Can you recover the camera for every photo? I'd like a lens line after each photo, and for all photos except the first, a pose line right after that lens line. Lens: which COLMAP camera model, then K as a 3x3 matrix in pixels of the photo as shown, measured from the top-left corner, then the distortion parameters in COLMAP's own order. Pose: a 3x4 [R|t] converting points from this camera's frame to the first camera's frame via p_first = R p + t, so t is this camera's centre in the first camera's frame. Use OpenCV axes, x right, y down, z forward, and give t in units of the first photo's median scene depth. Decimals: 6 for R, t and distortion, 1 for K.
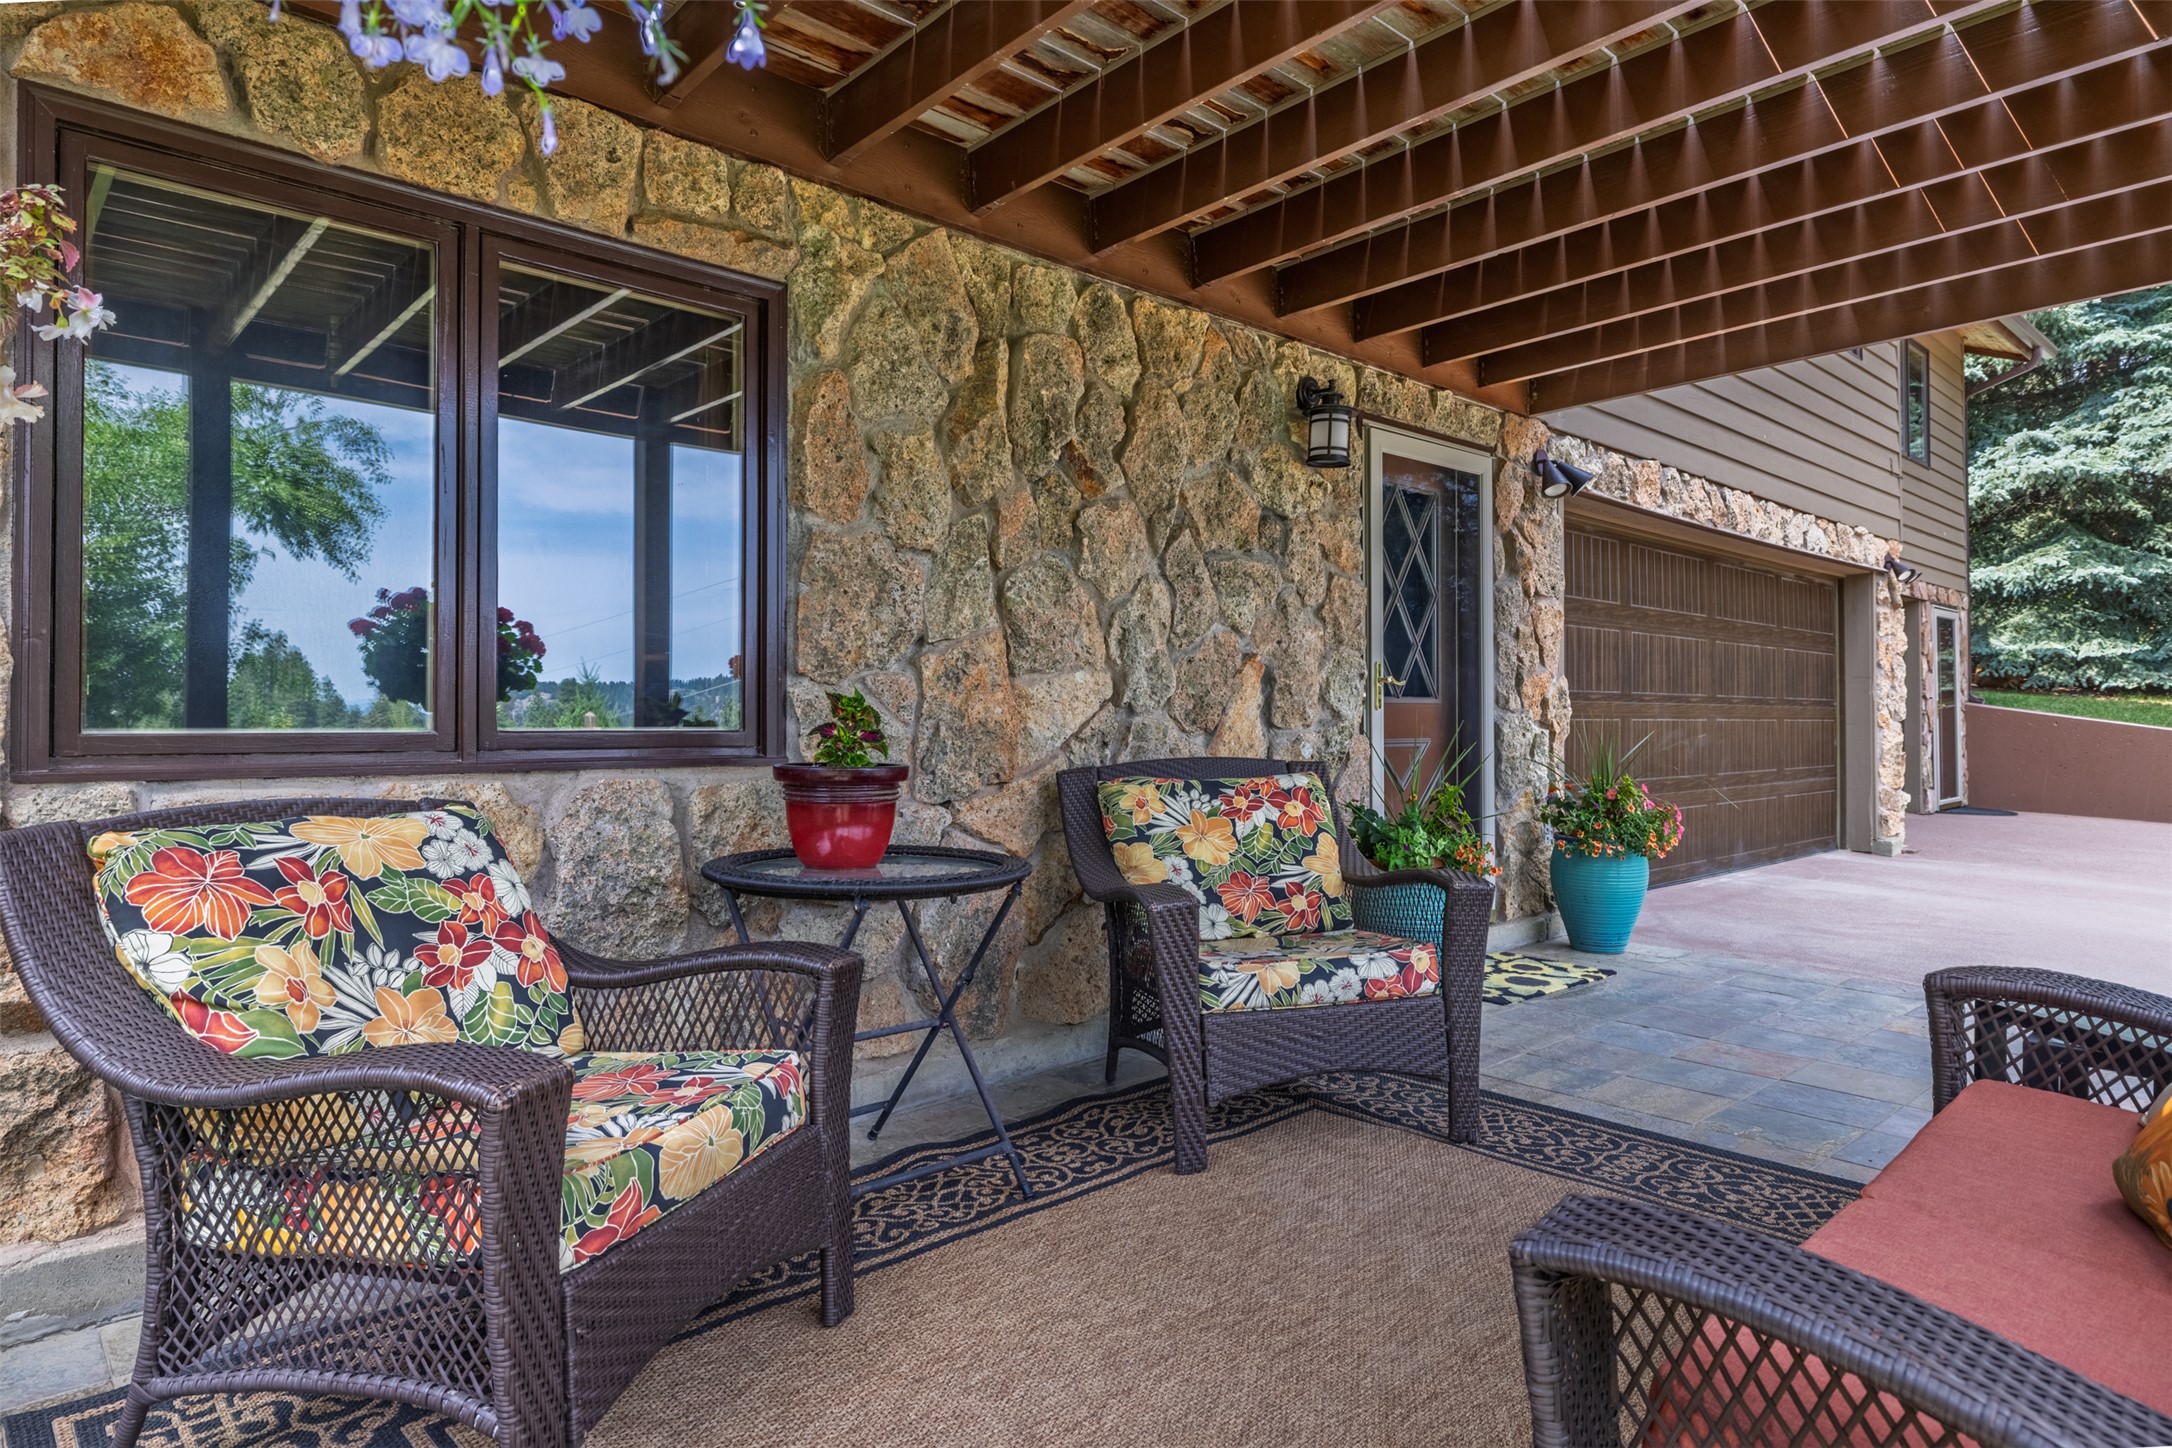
lens RADIAL K [[1231.0, 0, 1074.4], [0, 1231.0, 717.8], [0, 0, 1]] dist [-0.003892, -0.000417]
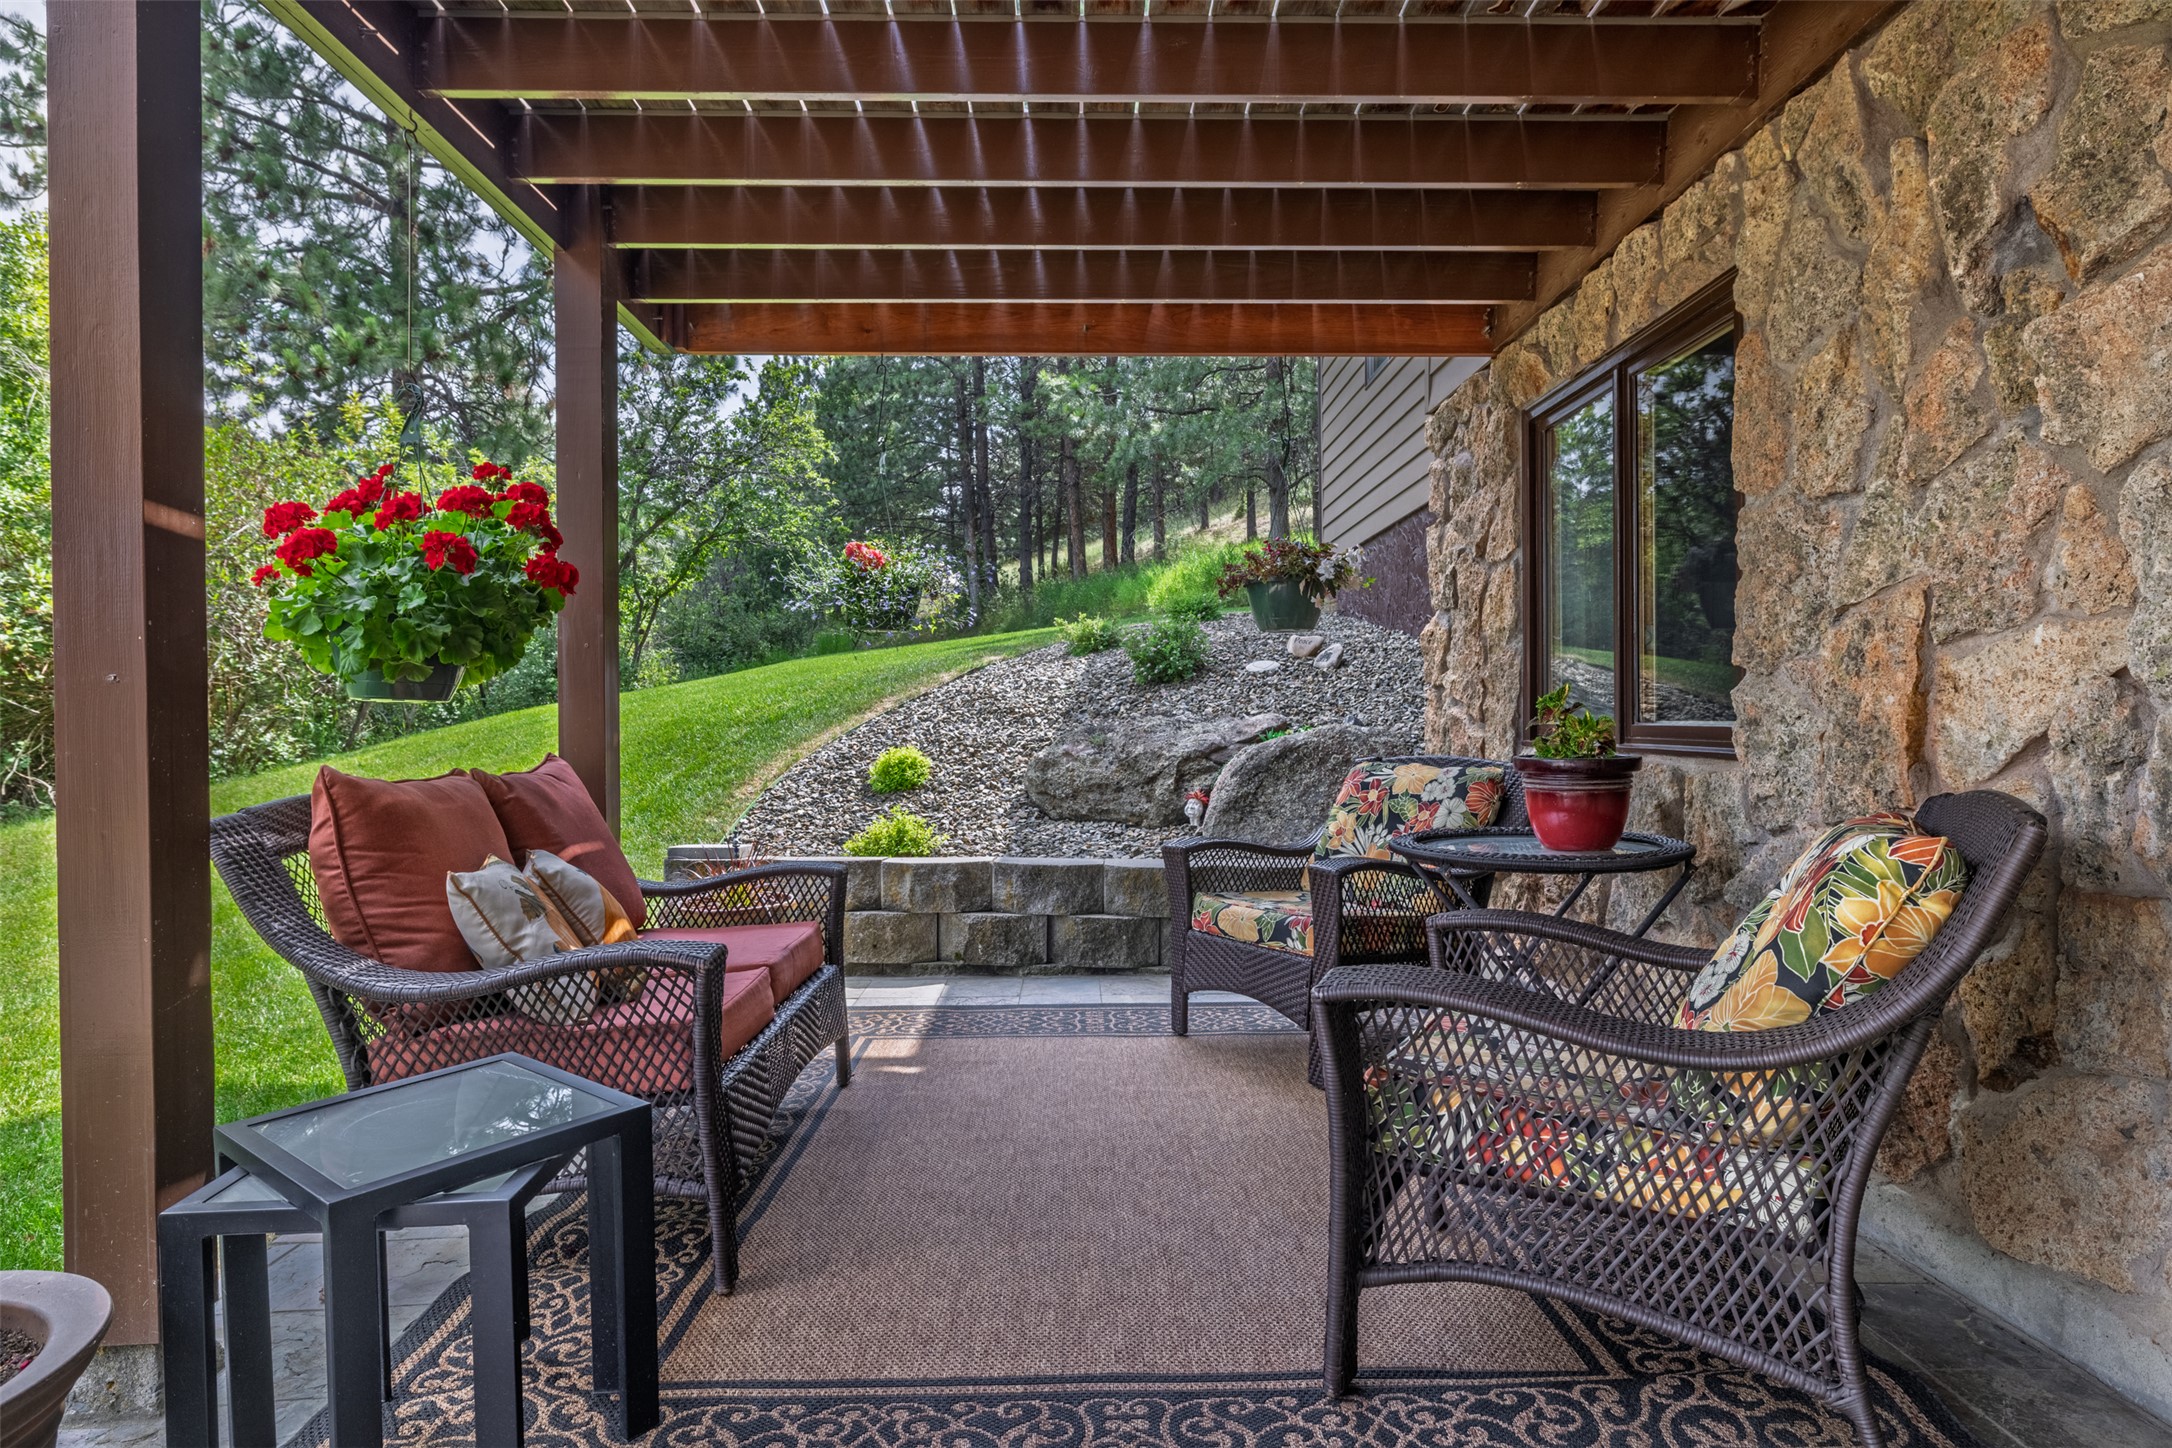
lens RADIAL K [[1231.0, 0, 1079.9], [0, 1231.0, 716.8], [0, 0, 1]] dist [-0.003892, -0.000417]
pose [[-0.665365, 0.003323, -0.746510, 0.274995], [0.006536, 0.999978, -0.001375, 0.000447], [0.746489, -0.005794, -0.665372, 0.415803]]
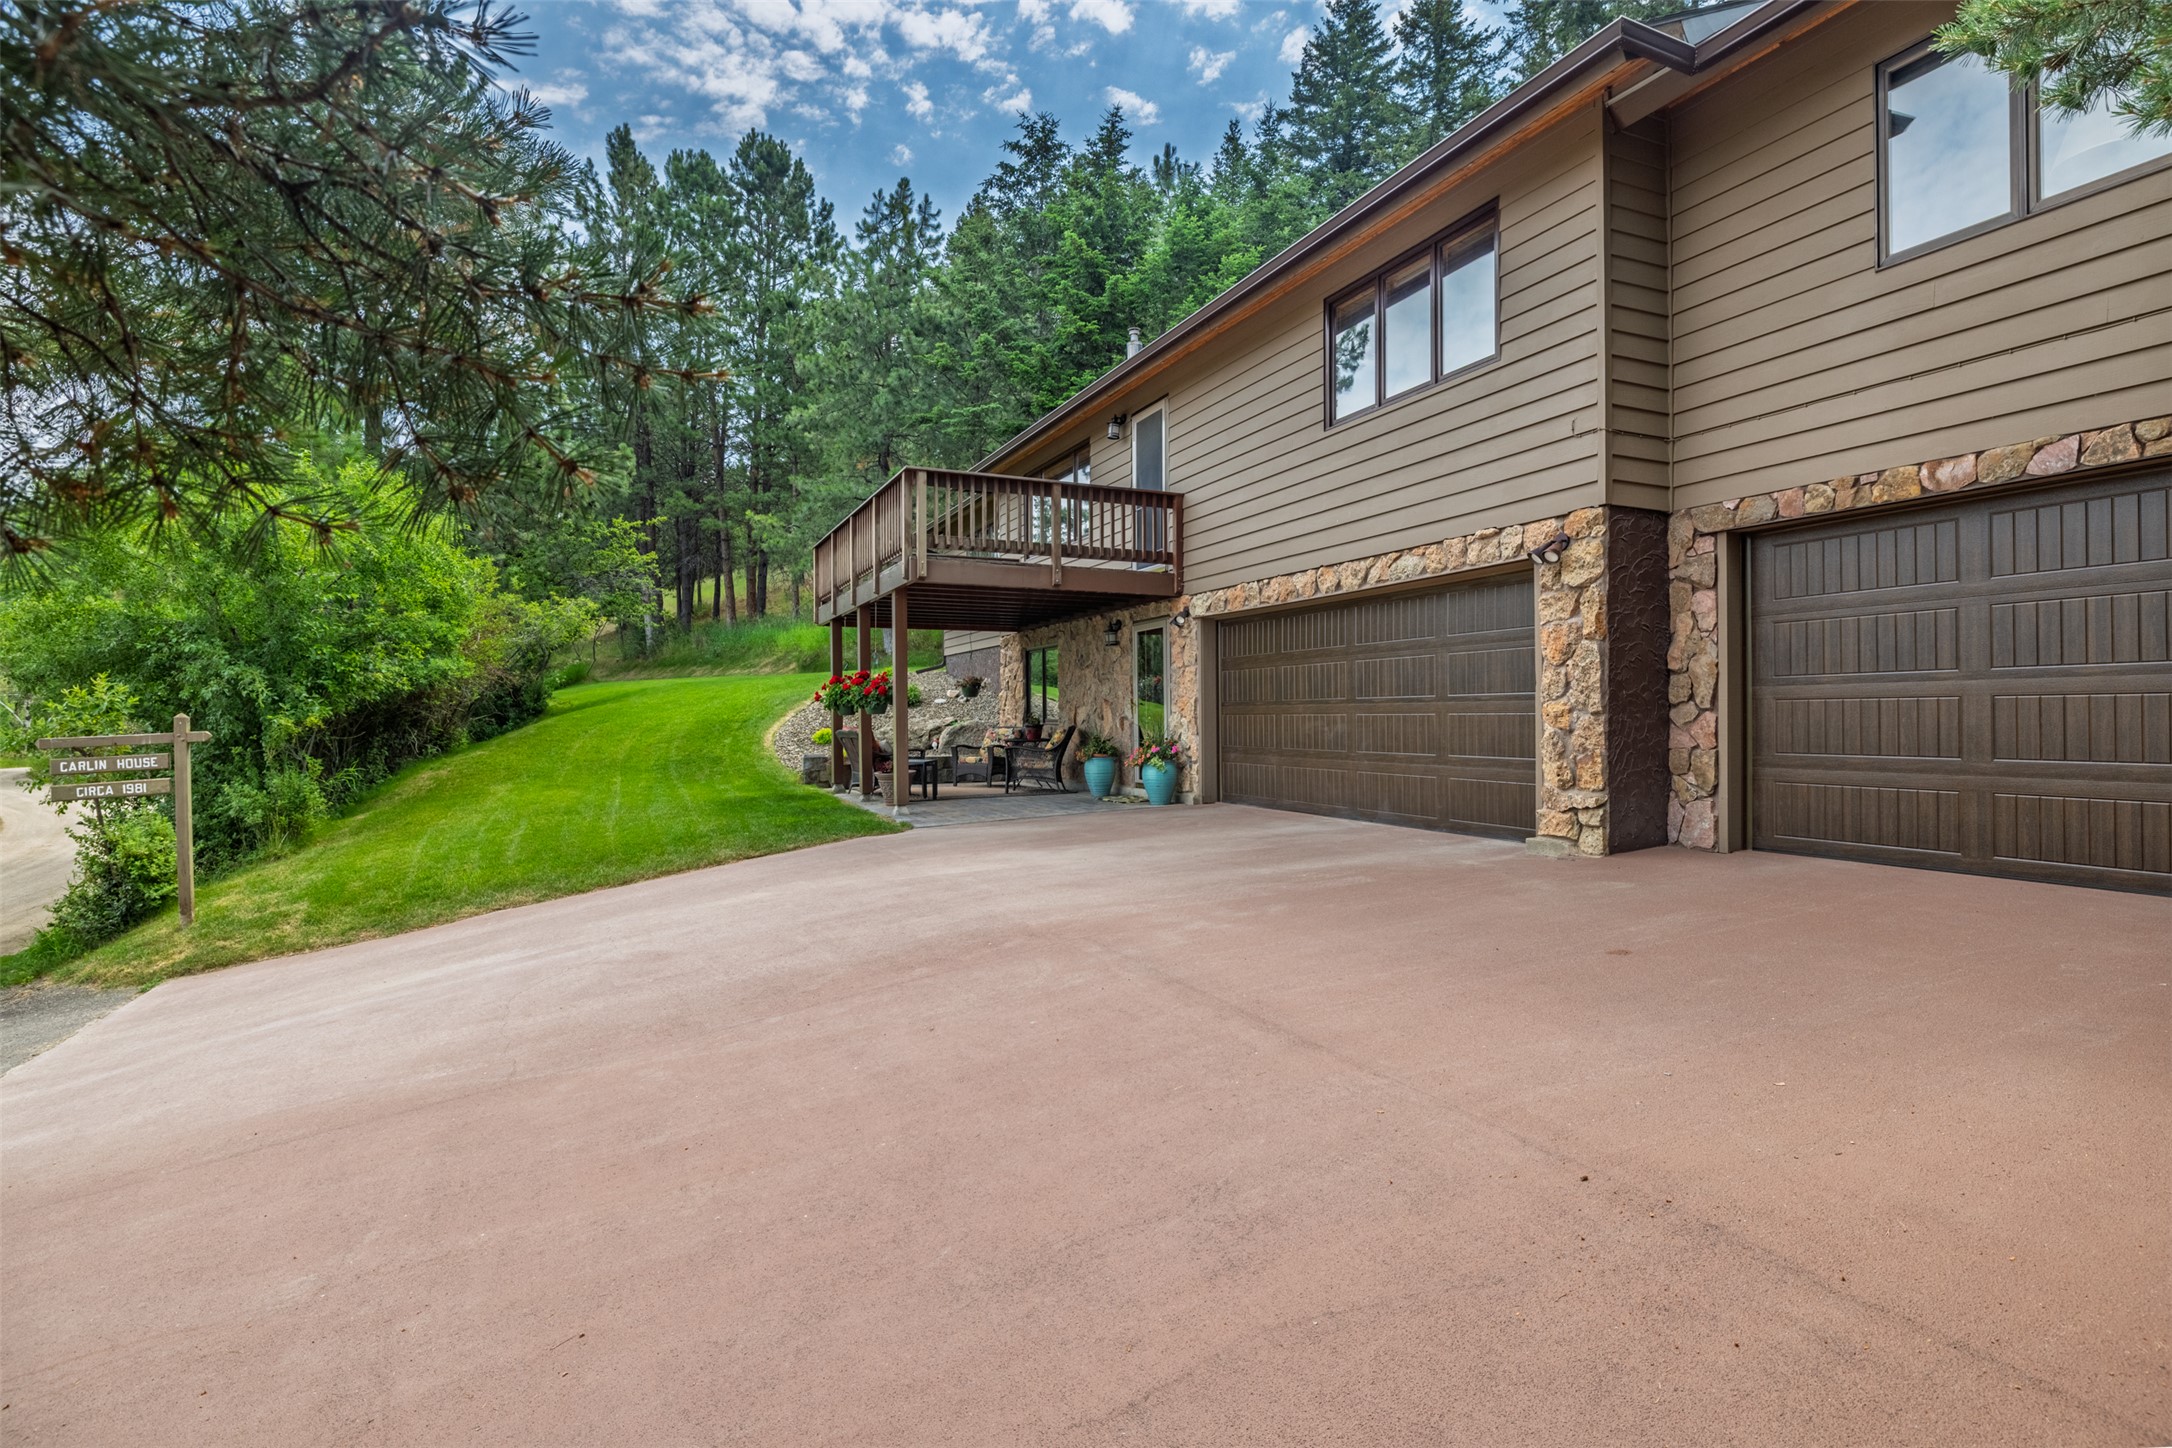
lens RADIAL K [[1088.9, 0, 1089.8], [0, 1088.9, 720.2], [0, 0, 1]] dist [-0.002407, 0.000587]
pose [[-0.312279, 0.001846, -0.949989, 1.549144], [0.007158, 0.999974, -0.000410, 0.007071], [0.949963, -0.006928, -0.312284, 0.918326]]
